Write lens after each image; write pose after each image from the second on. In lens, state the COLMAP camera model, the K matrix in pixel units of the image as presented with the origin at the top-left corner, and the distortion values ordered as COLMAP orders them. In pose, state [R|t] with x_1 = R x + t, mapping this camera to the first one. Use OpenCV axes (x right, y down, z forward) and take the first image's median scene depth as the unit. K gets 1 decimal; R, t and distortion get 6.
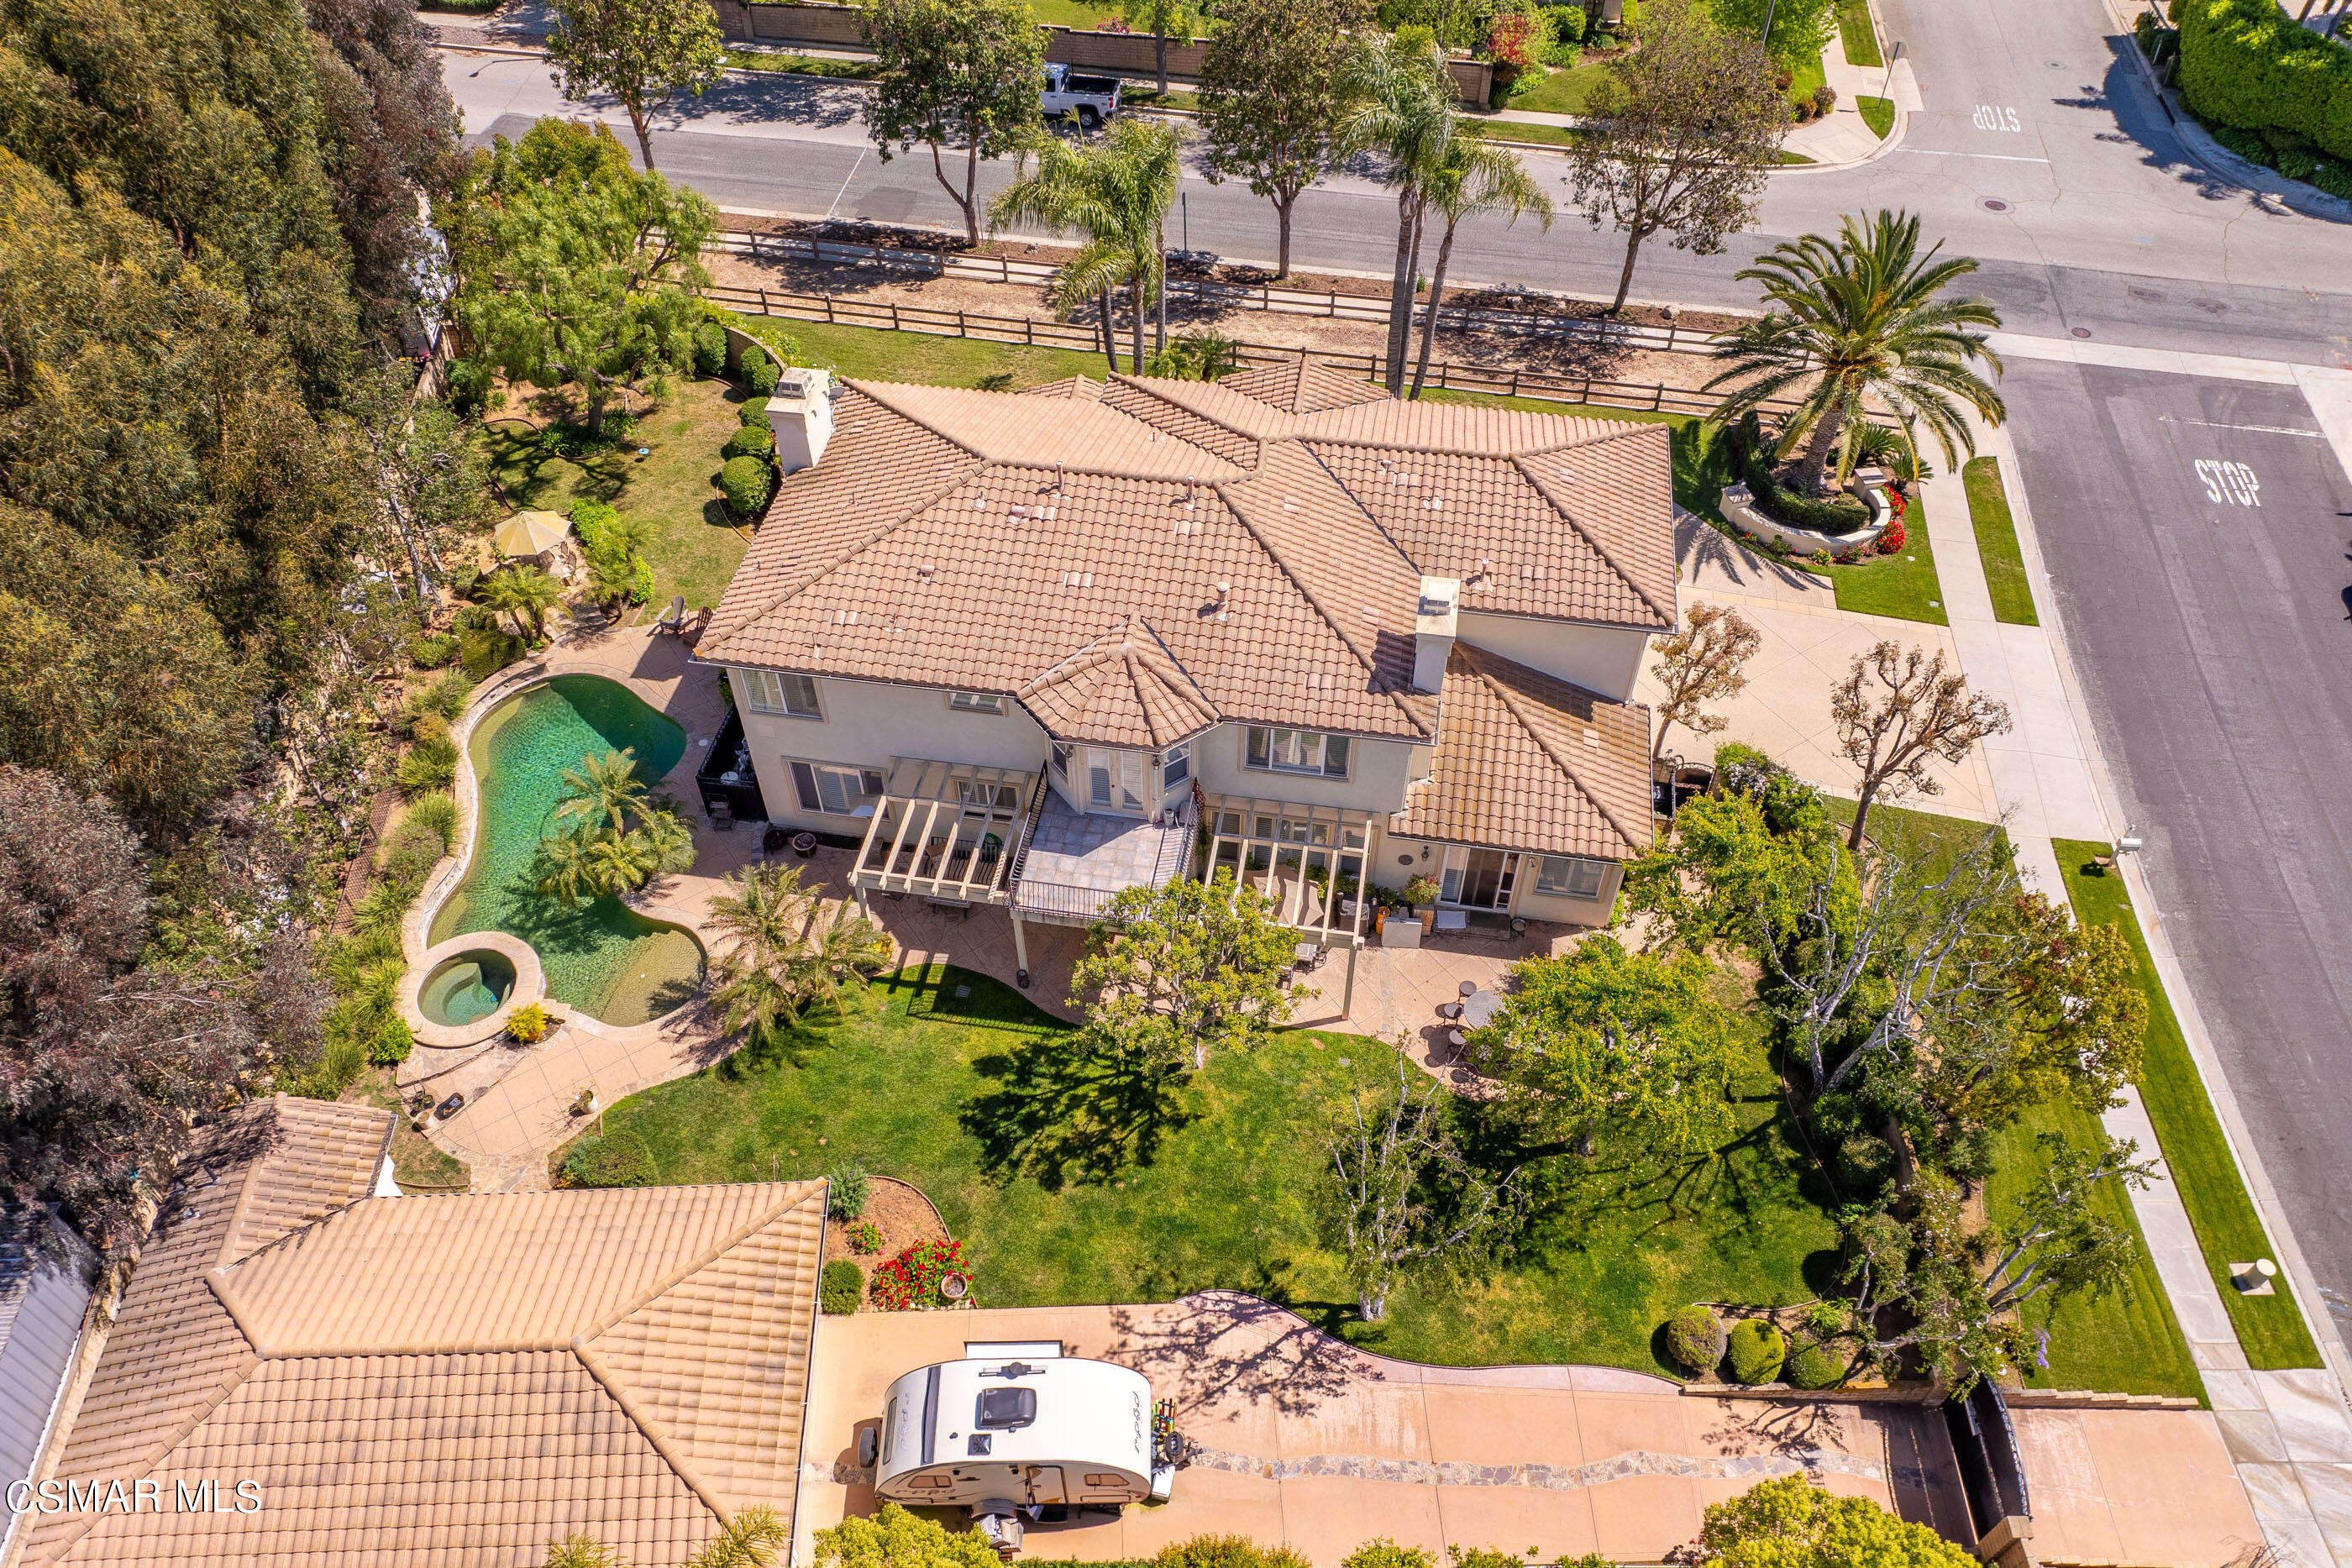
lens RADIAL K [[1652.1, 0, 1185.7], [0, 1652.1, 881.6], [0, 0, 1]] dist [-0.050268, 0.021612]
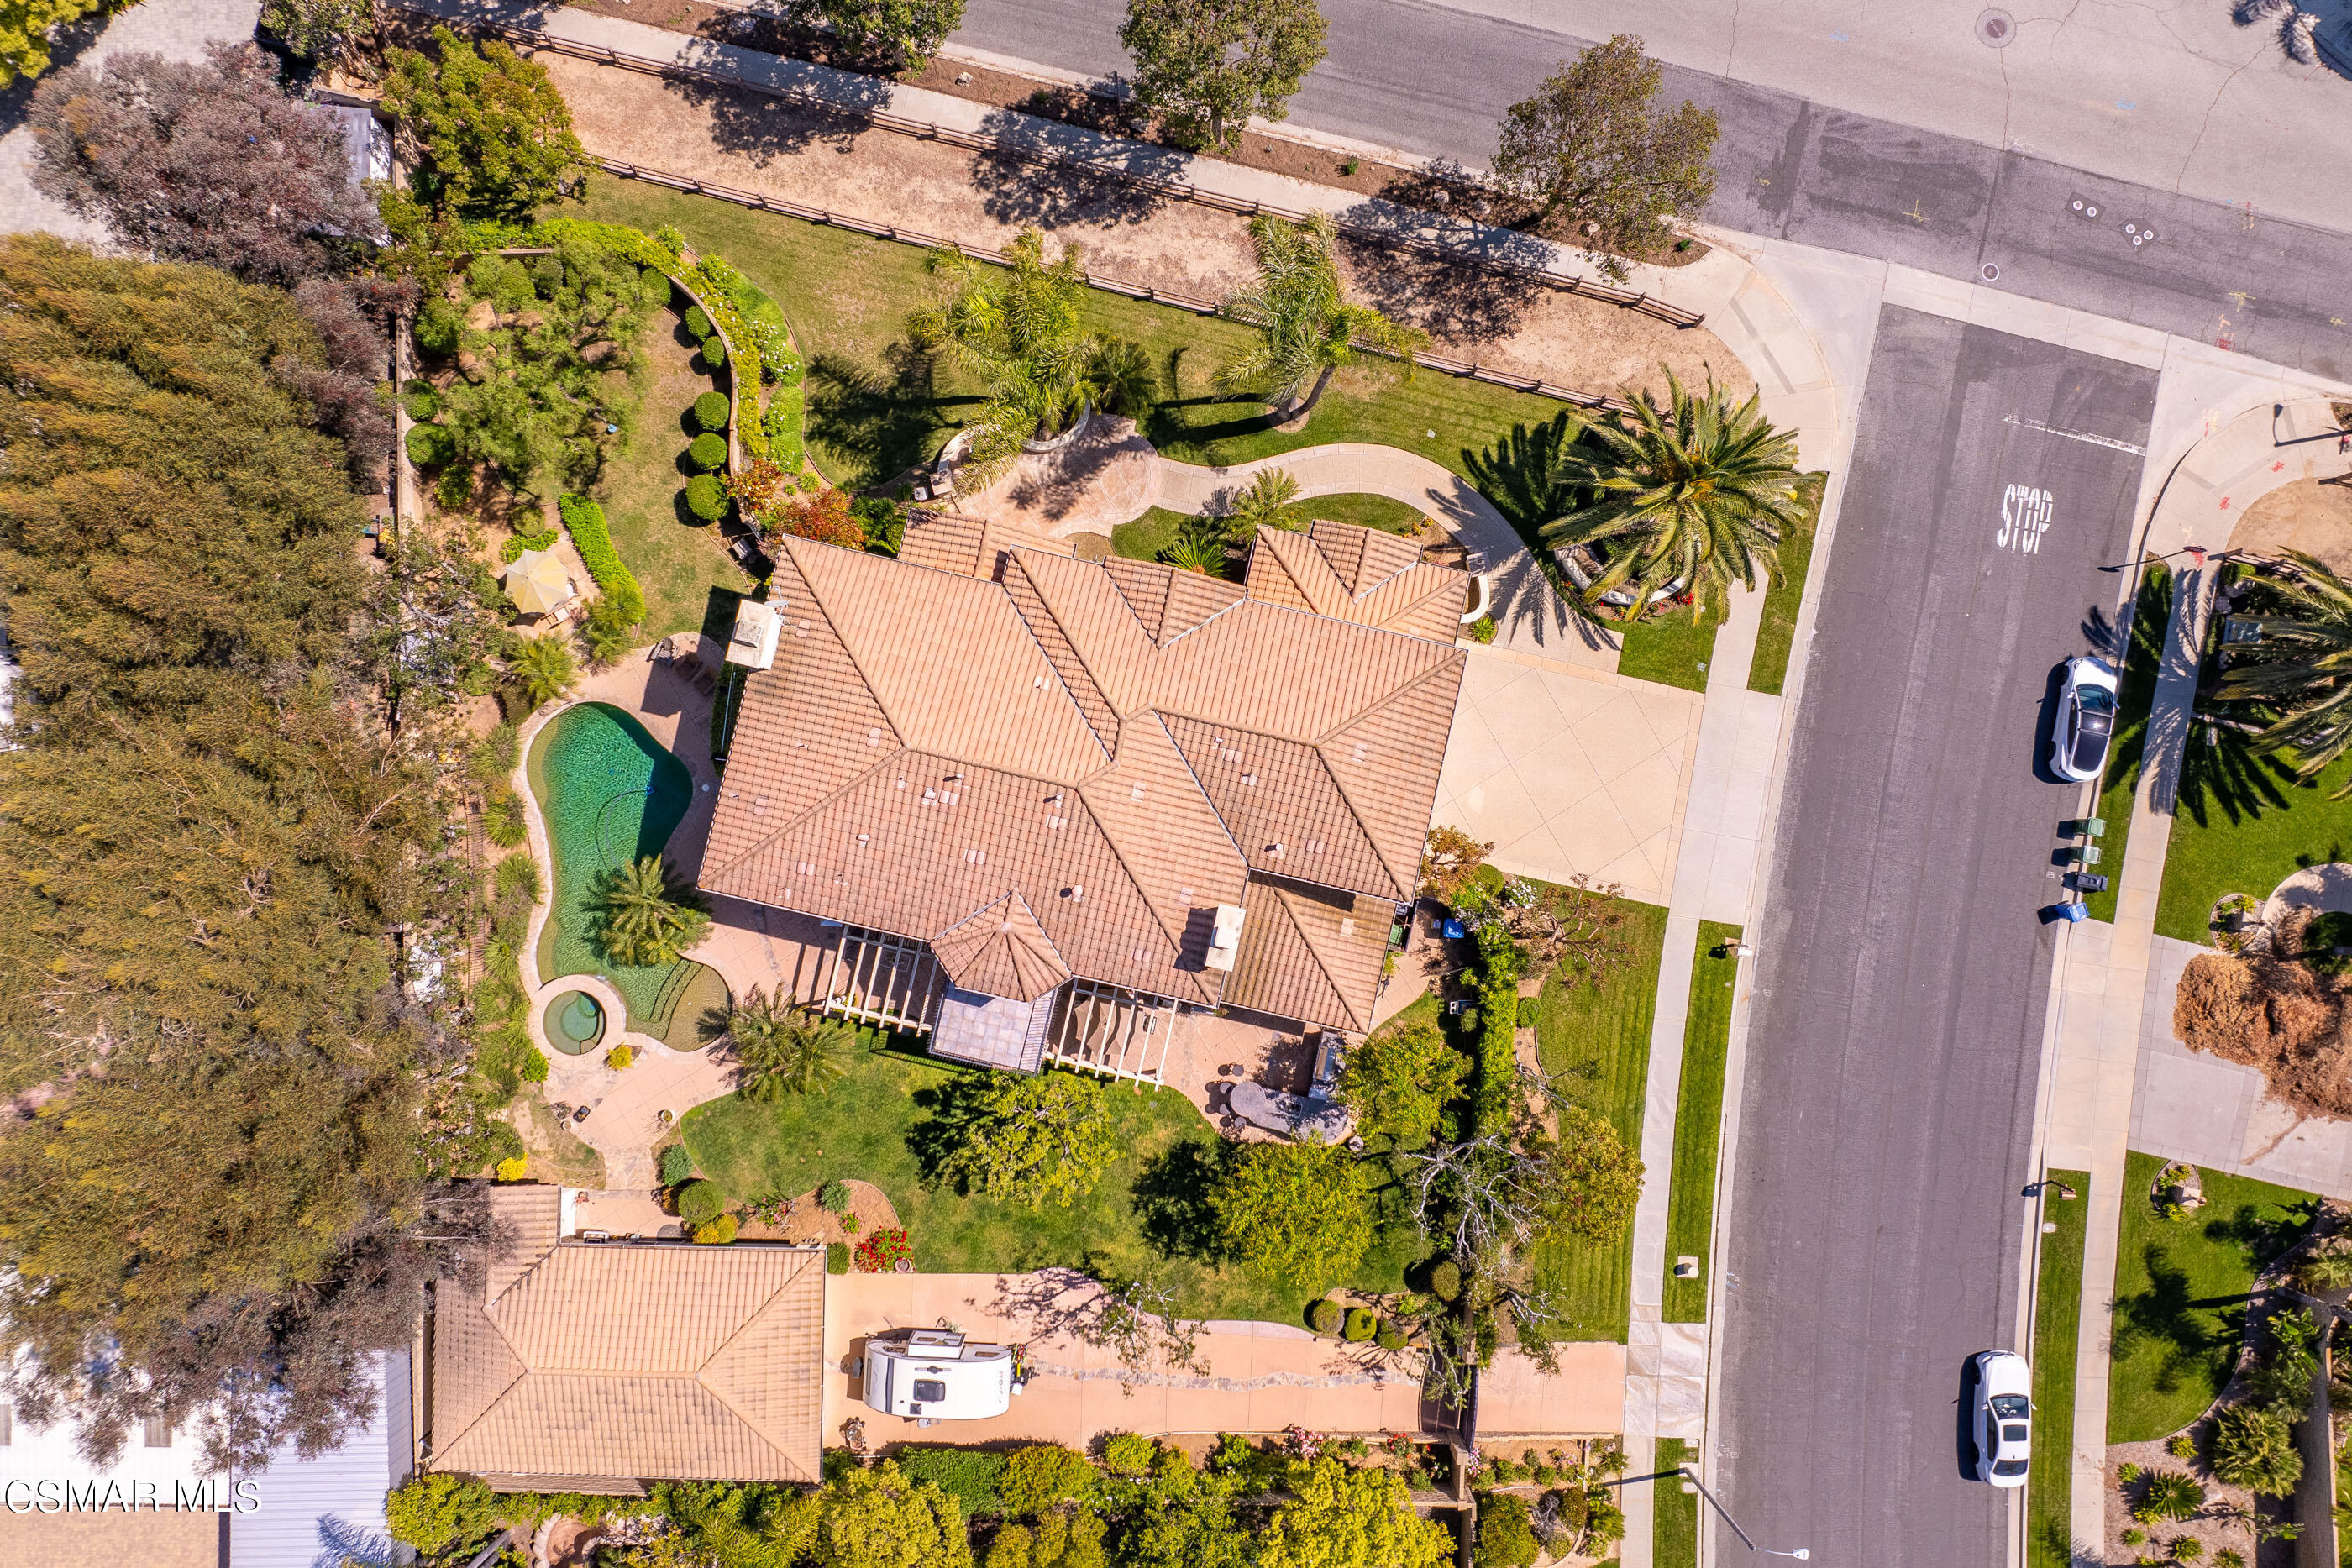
lens RADIAL K [[1644.7, 0, 1188.8], [0, 1644.7, 781.6], [0, 0, 1]] dist [-0.035679, 0.002027]
pose [[0.997773, 0.065703, 0.011466, 0.091762], [-0.058894, 0.787252, 0.613812, -1.074578], [0.031302, -0.613120, 0.789369, -0.028513]]
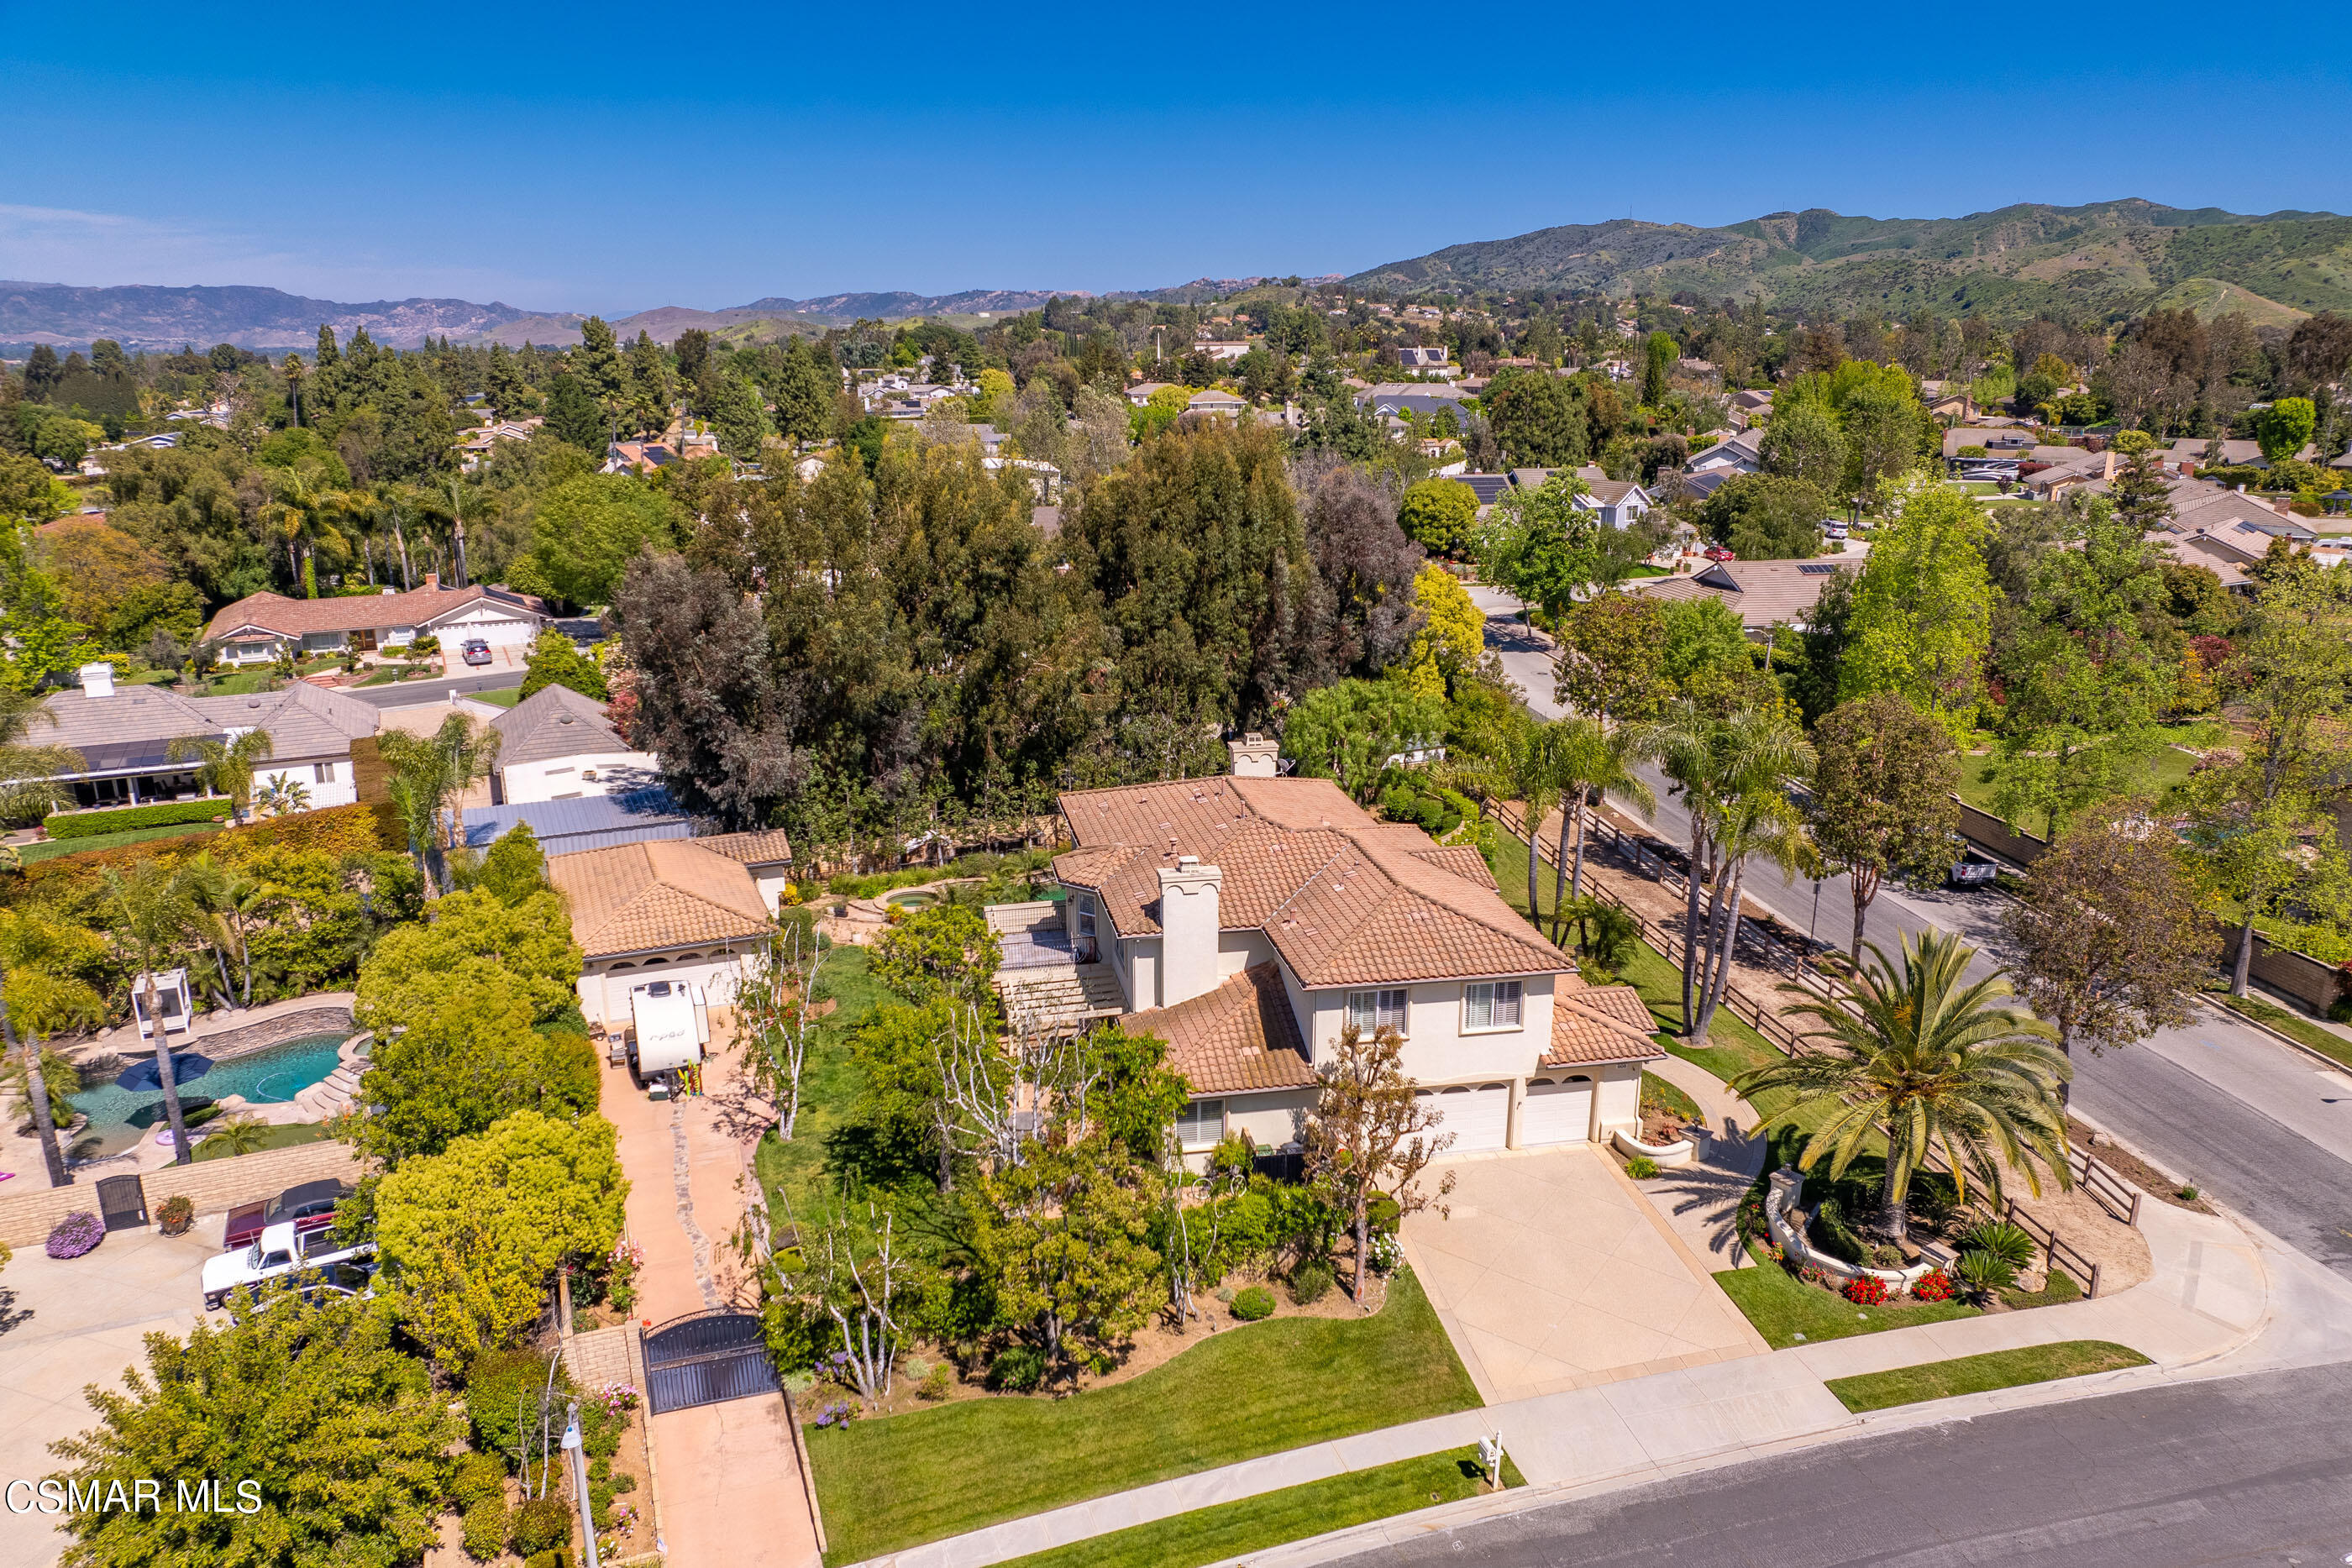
lens RADIAL K [[1653.9, 0, 1189.2], [0, 1653.9, 847.8], [0, 0, 1]] dist [-0.040132, -0.004106]
pose [[0.341580, 0.270897, -0.899965, 1.370114], [-0.710678, 0.701063, -0.058711, -0.092082], [0.615028, 0.659640, 0.431990, 0.343998]]
